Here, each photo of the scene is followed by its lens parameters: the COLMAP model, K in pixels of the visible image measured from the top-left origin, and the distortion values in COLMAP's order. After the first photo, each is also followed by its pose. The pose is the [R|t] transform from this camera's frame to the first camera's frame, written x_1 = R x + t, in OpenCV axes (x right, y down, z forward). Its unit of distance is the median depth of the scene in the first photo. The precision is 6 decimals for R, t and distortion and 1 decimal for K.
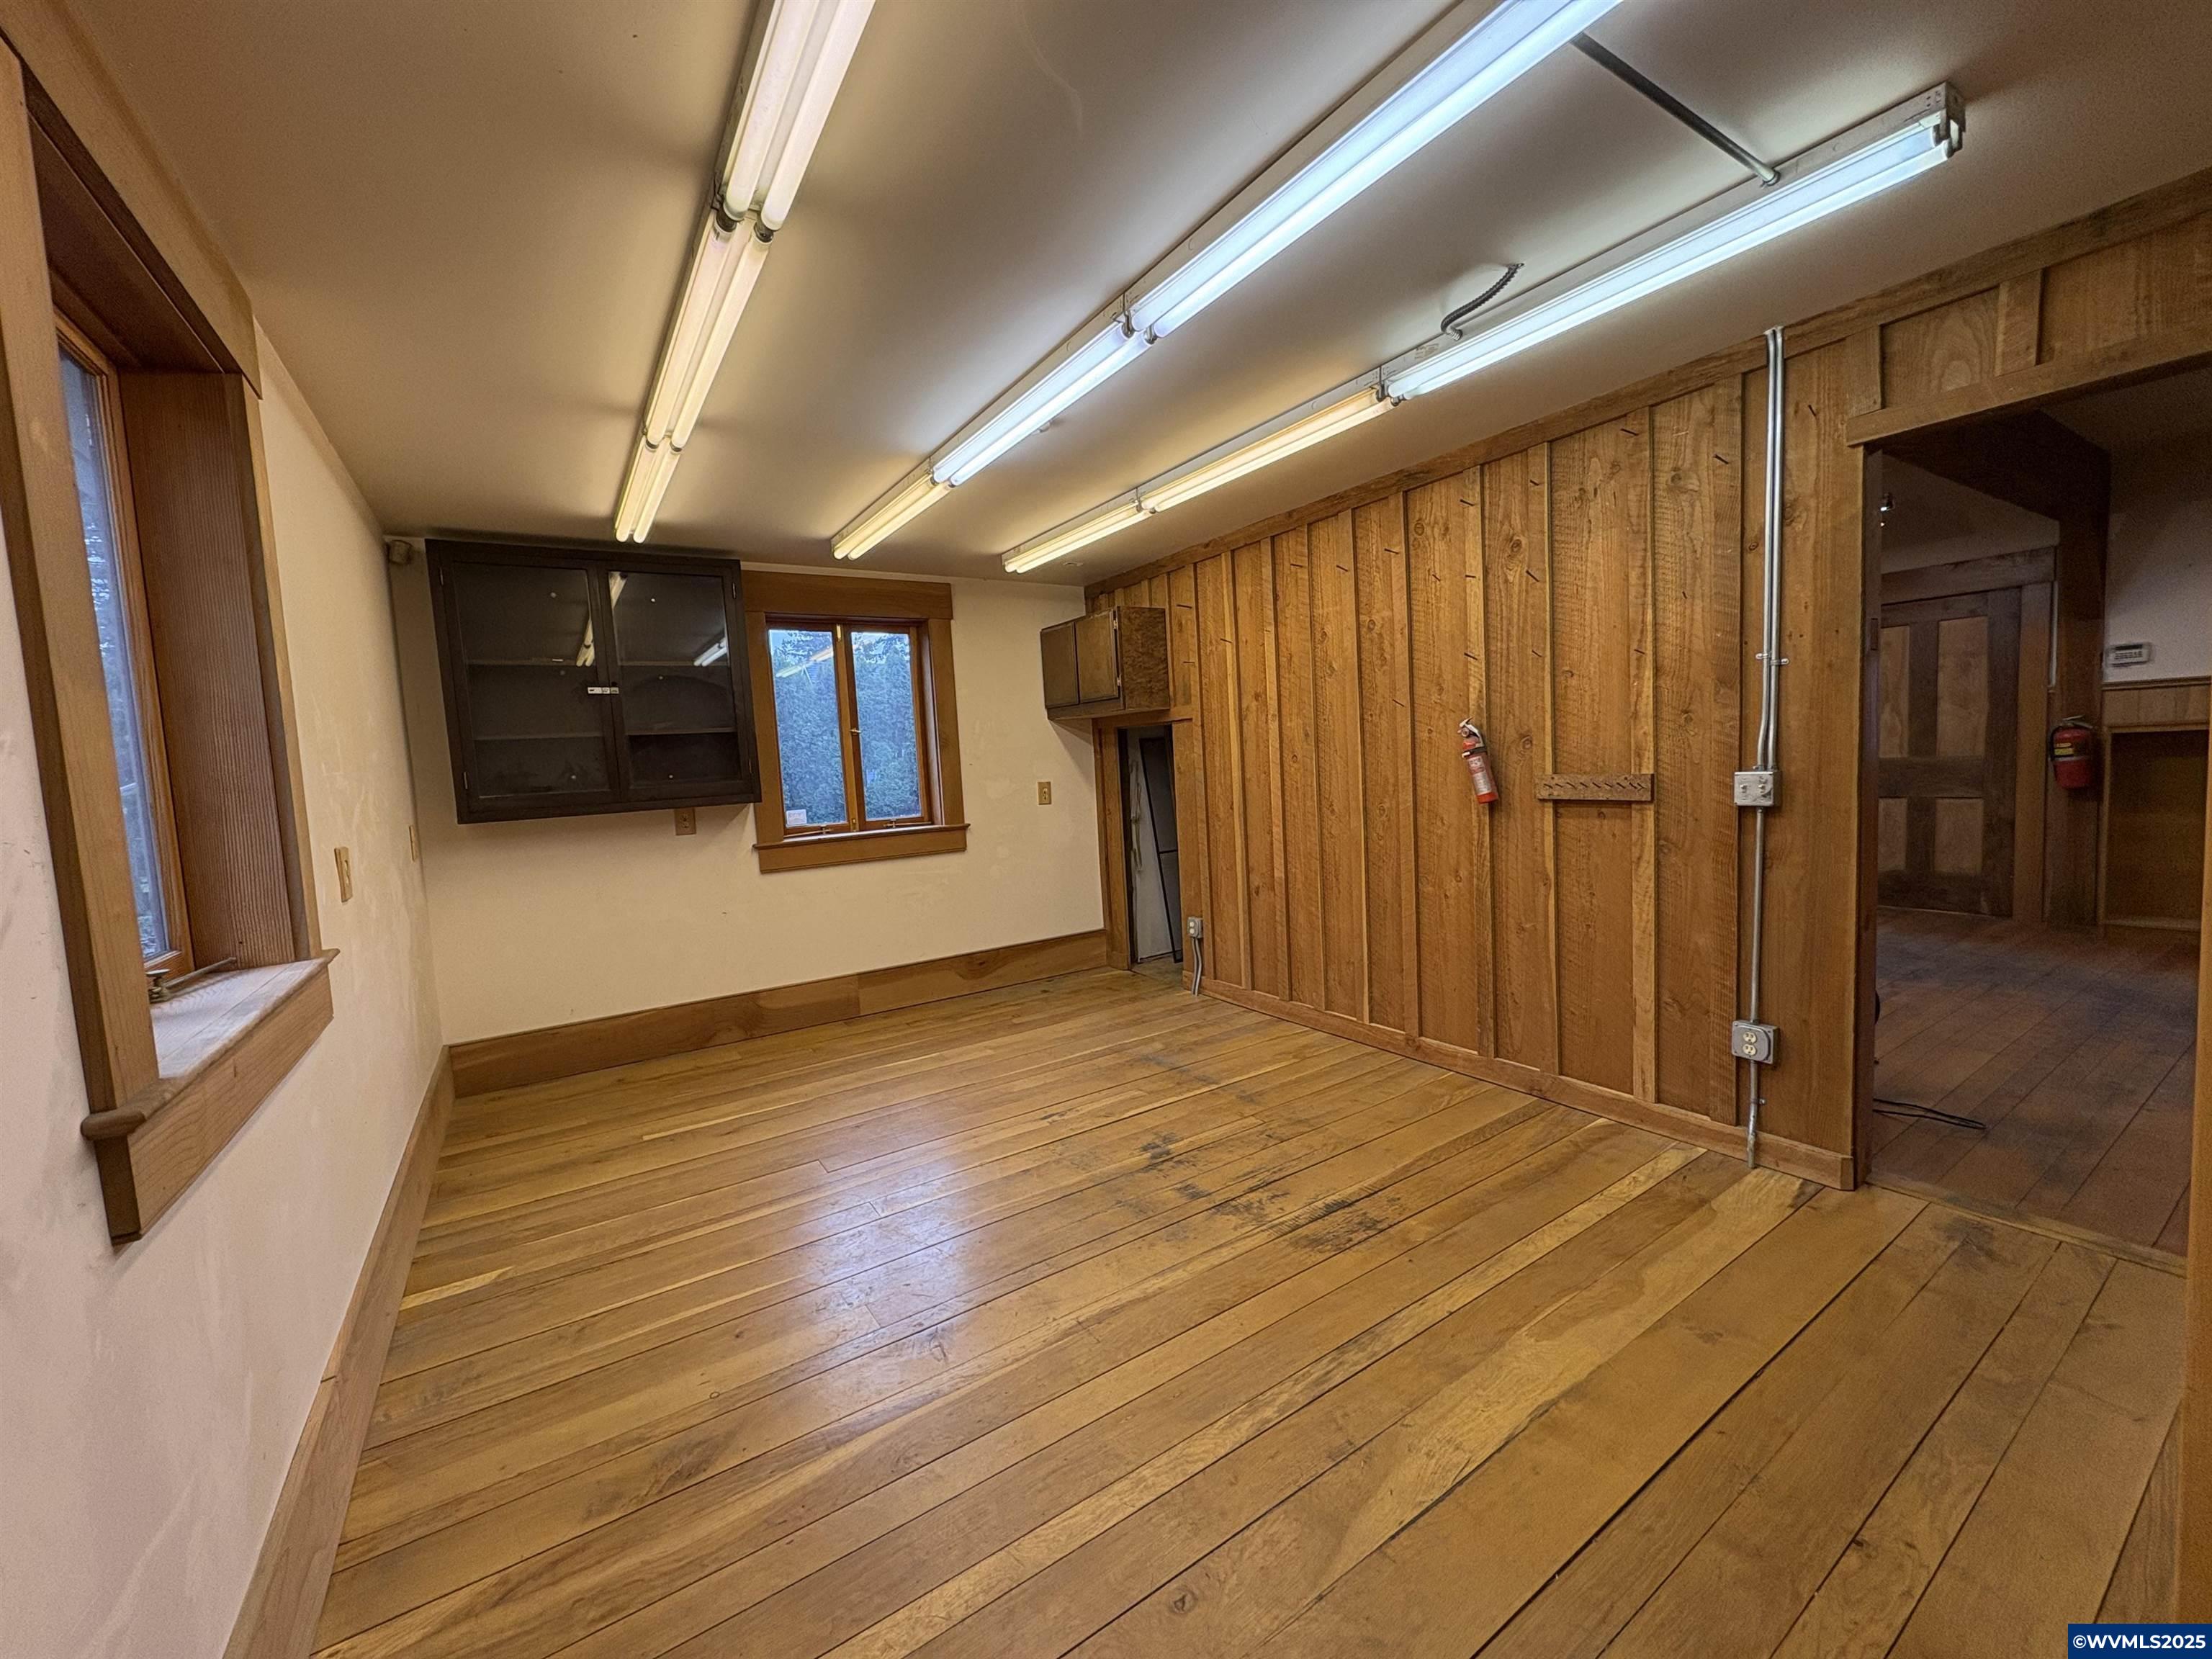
lens RADIAL K [[878.9, 0, 1108.0], [0, 878.9, 829.6], [0, 0, 1]] dist [-0.000894, -0.000268]
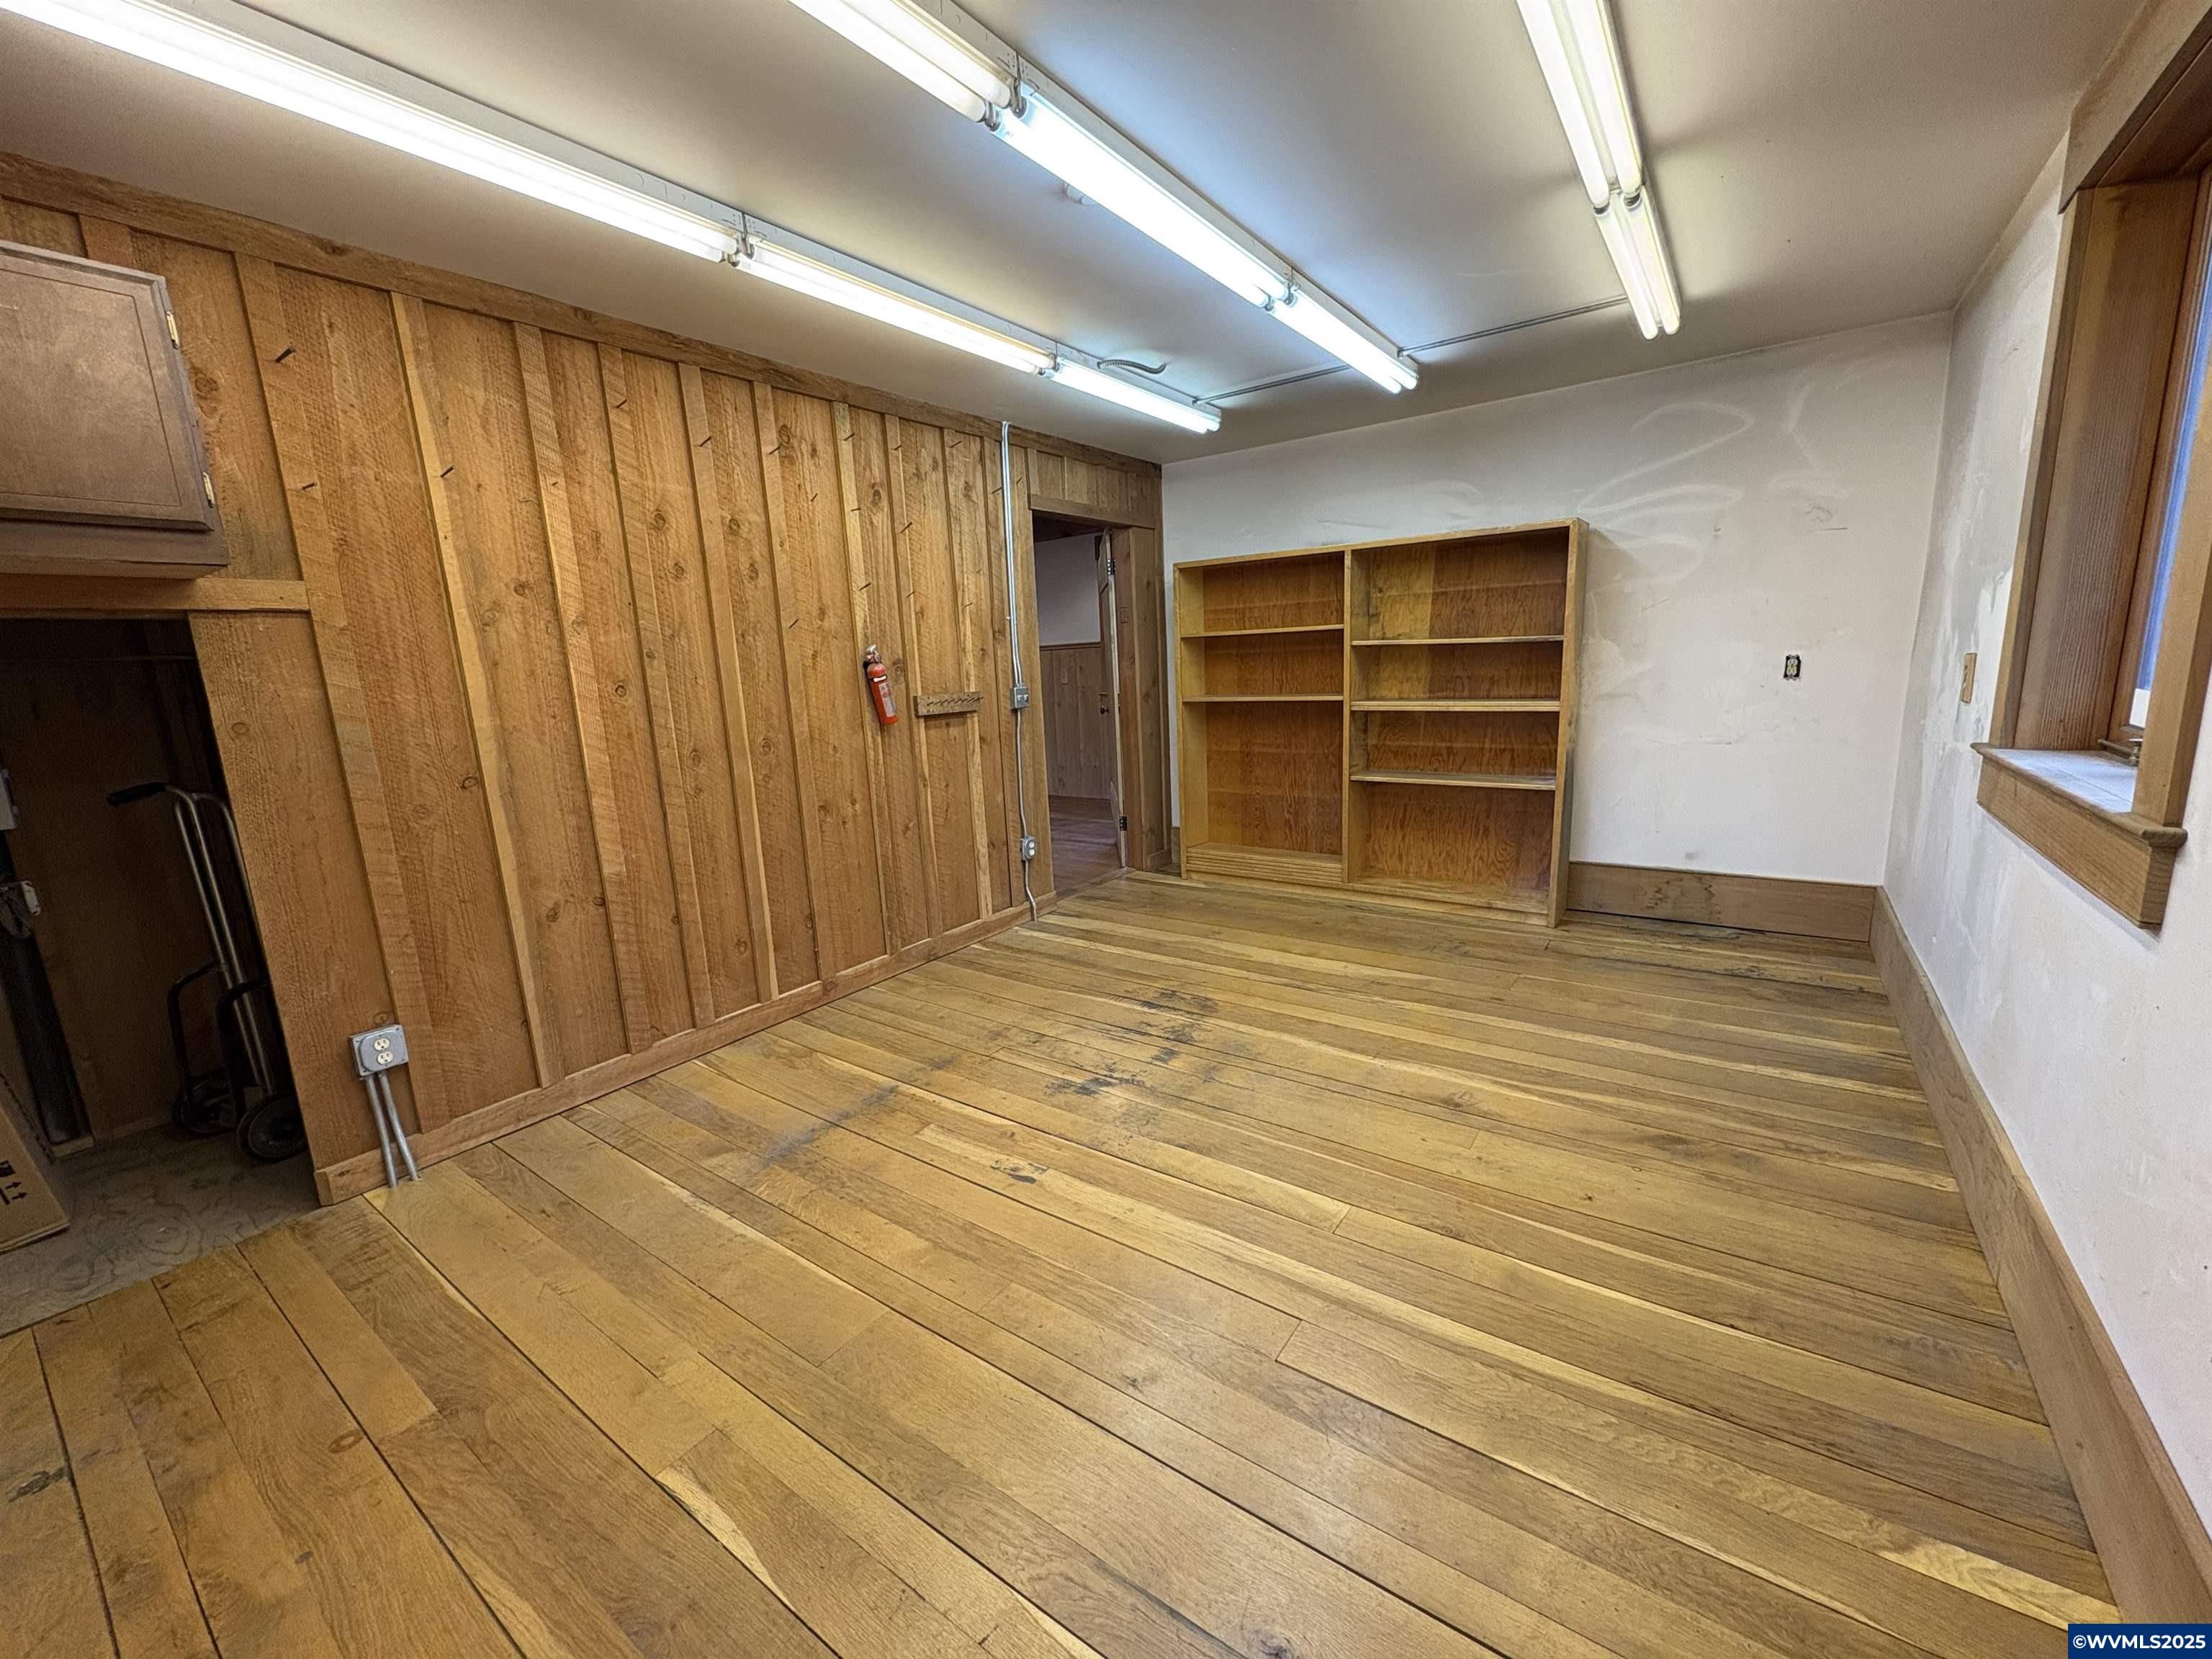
lens RADIAL K [[878.9, 0, 1107.4], [0, 878.9, 829.2], [0, 0, 1]] dist [-0.000894, -0.000268]
pose [[-0.361858, -0.107613, 0.926001, -0.793804], [0.142334, 0.975291, 0.168961, -0.053346], [-0.921303, 0.192941, -0.337600, 1.272928]]
